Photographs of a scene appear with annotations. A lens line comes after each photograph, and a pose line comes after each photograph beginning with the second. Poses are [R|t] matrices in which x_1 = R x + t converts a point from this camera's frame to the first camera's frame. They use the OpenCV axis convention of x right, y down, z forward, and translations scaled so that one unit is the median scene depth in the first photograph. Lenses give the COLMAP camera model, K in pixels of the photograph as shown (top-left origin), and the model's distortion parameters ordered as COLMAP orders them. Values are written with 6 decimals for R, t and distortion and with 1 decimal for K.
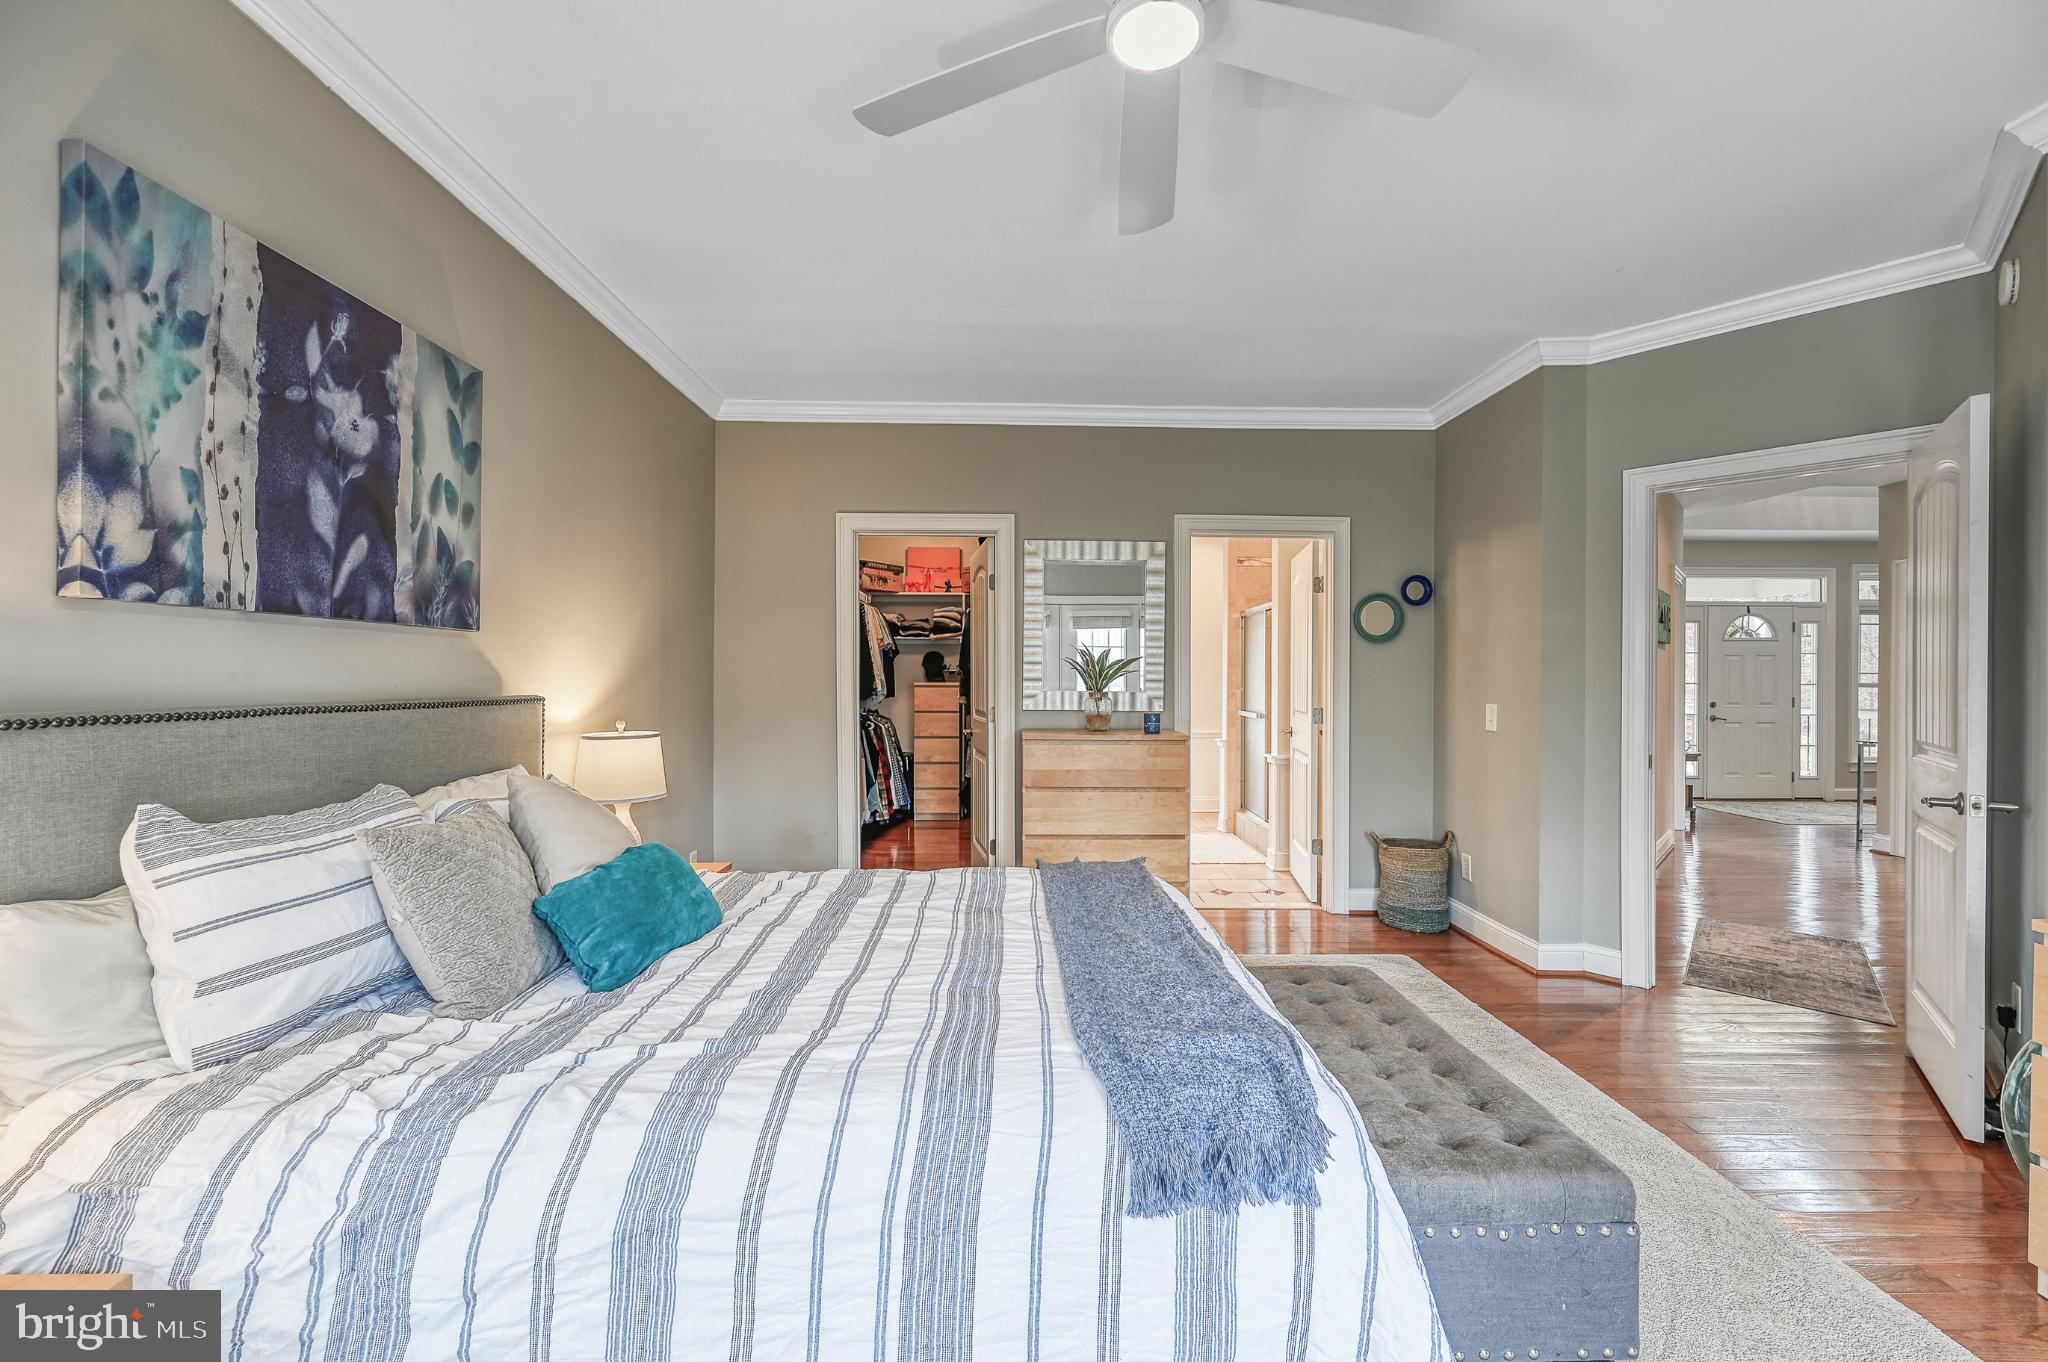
lens RADIAL K [[812.3, 0, 1019.0], [0, 812.3, 664.6], [0, 0, 1]] dist [0.000915, 0.000407]
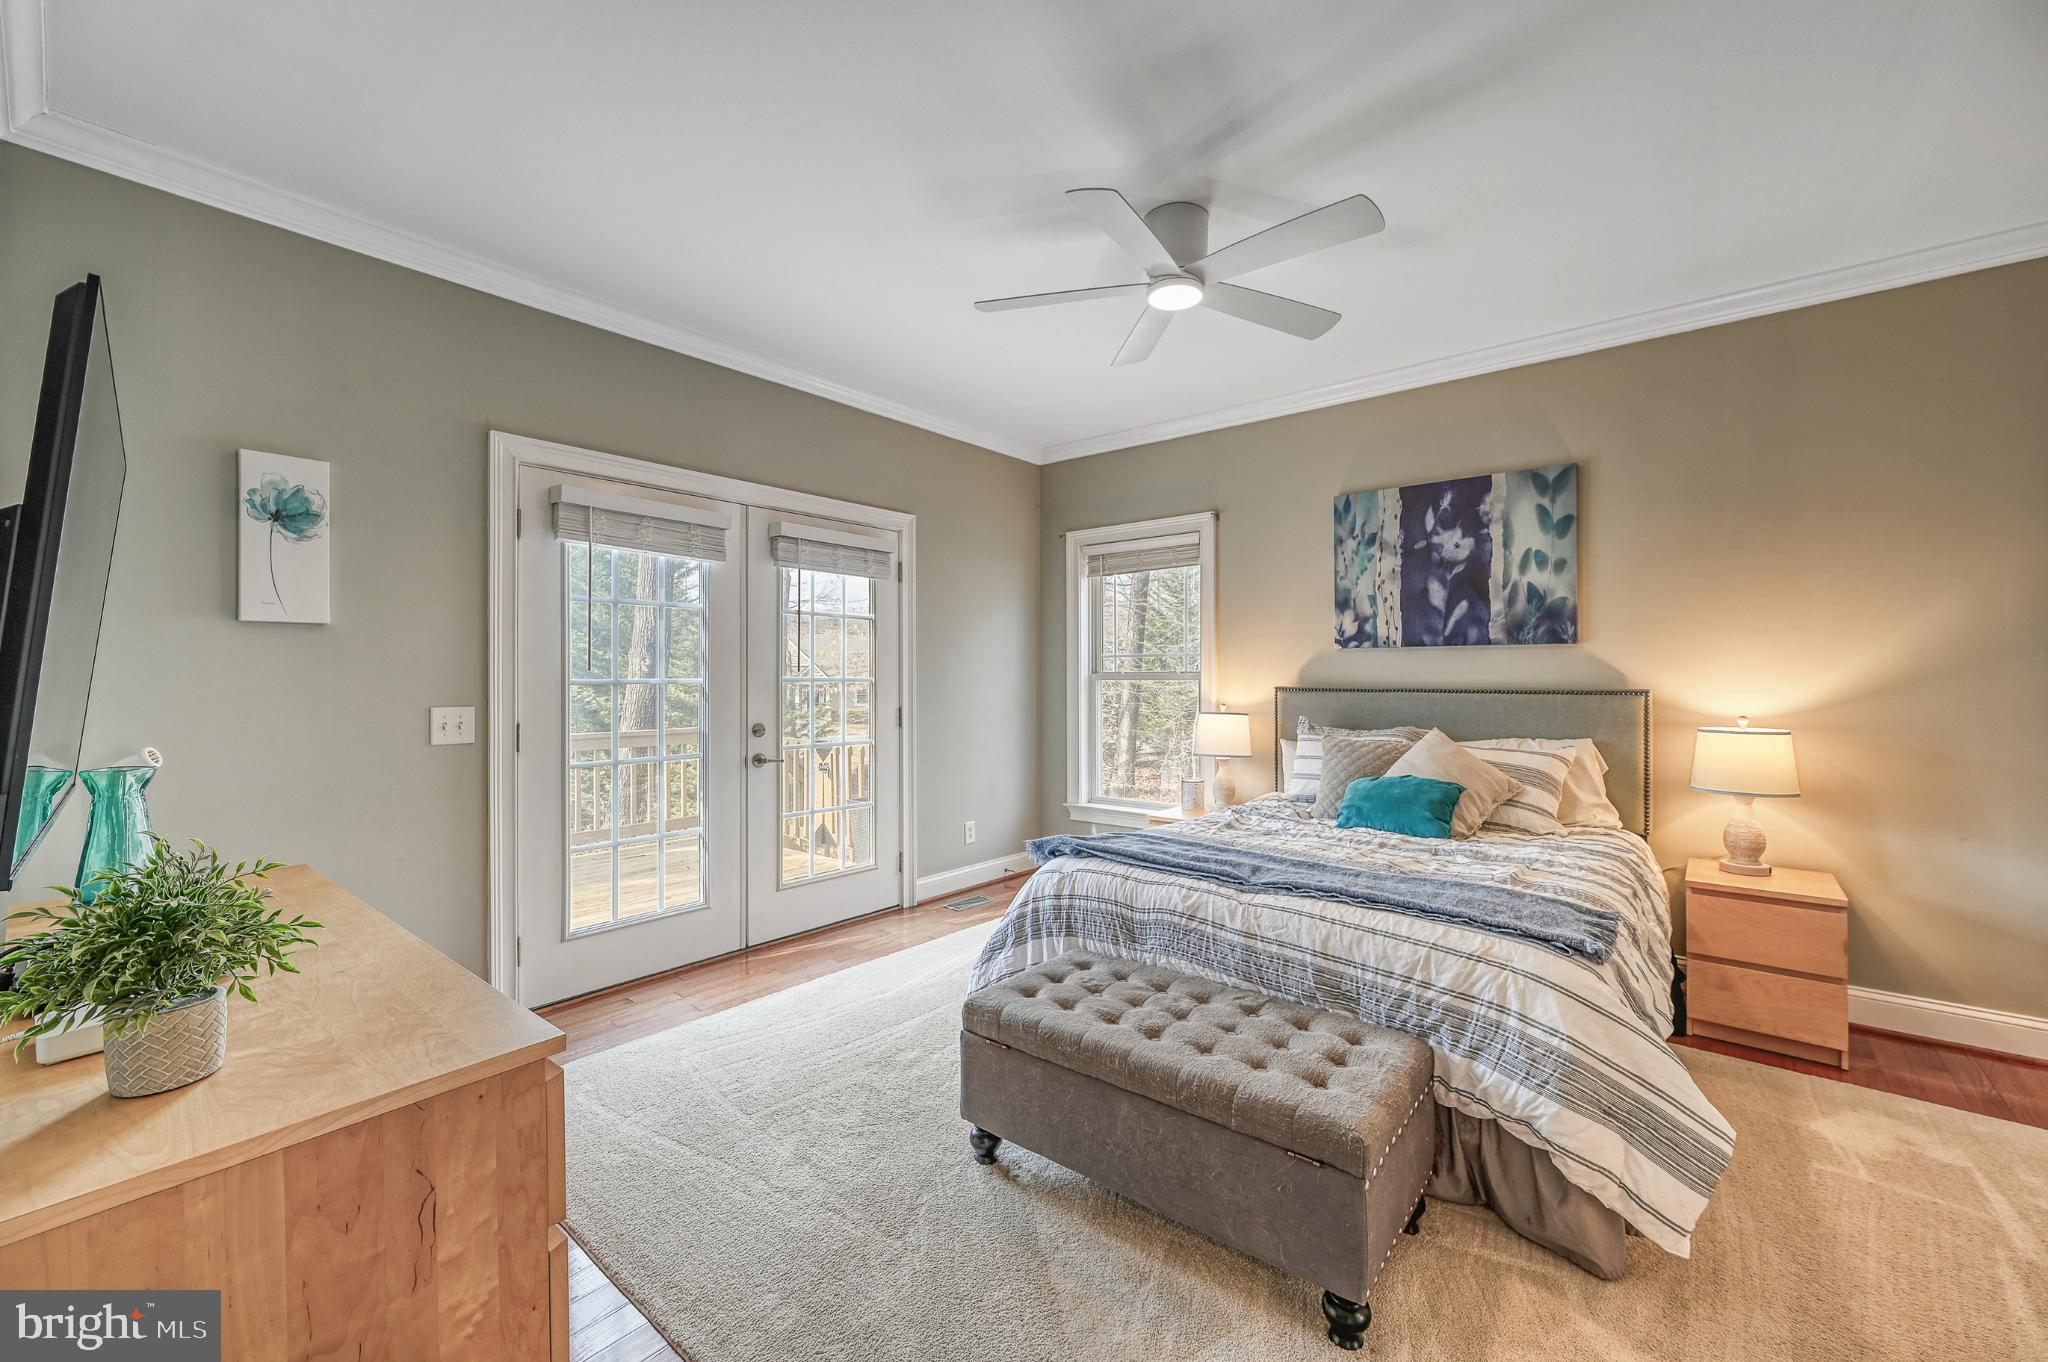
lens RADIAL K [[812.3, 0, 1024.9], [0, 812.3, 680.3], [0, 0, 1]] dist [0.000915, 0.000407]
pose [[-0.644245, 0.005224, -0.764801, 1.365884], [0.015141, 0.999868, -0.005925, 0.024451], [0.764669, -0.015397, -0.644239, 1.491112]]
